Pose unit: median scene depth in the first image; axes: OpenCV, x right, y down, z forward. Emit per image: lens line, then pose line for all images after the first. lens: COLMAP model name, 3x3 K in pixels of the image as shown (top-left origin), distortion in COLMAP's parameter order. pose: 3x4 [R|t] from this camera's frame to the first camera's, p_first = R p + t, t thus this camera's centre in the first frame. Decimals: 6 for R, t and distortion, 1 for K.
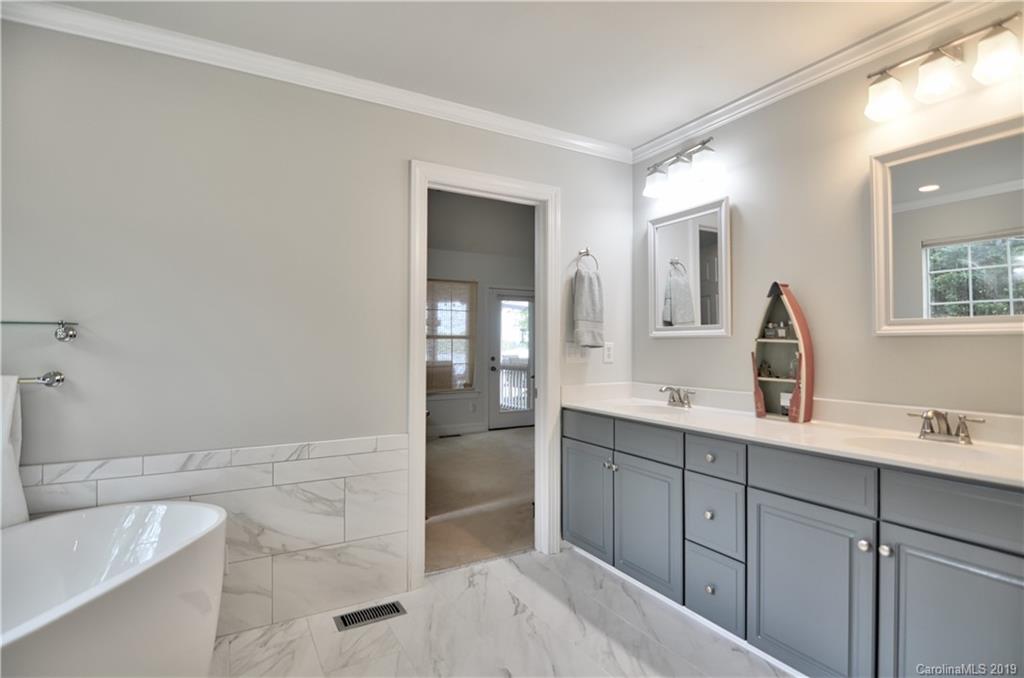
lens RADIAL K [[503.1, 0, 513.0], [0, 503.1, 338.5], [0, 0, 1]] dist [-0.020739, -0.003464]
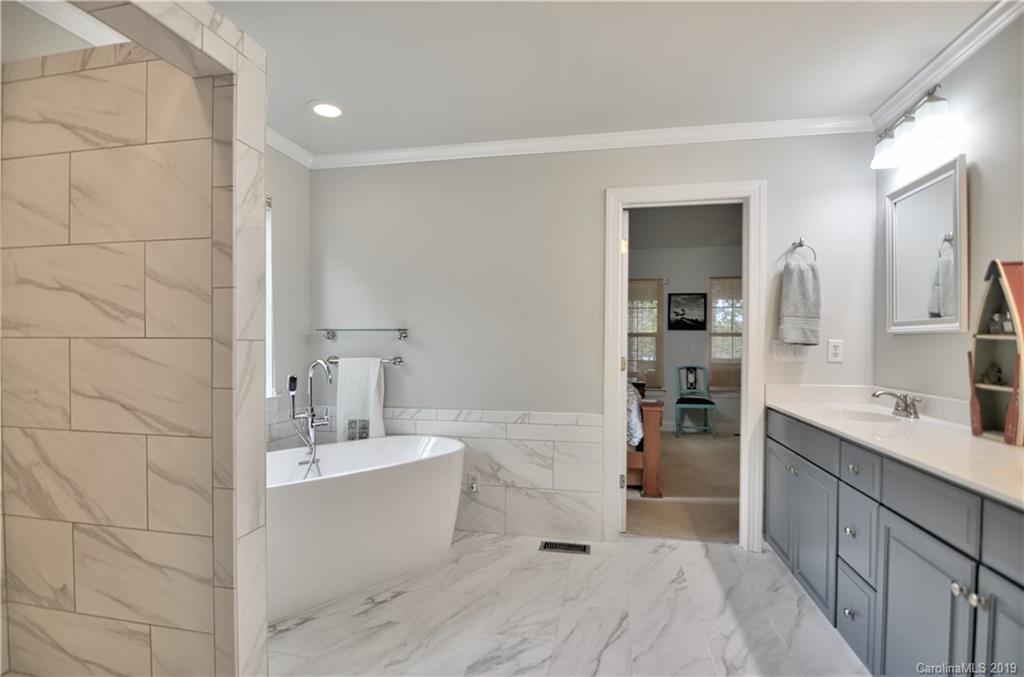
lens RADIAL K [[503.1, 0, 518.7], [0, 503.1, 343.4], [0, 0, 1]] dist [-0.020739, -0.003464]
pose [[0.742342, 0.003433, -0.670012, 0.466485], [0.007085, 0.999891, 0.012974, -0.001305], [0.669984, -0.014378, 0.742237, -0.049262]]
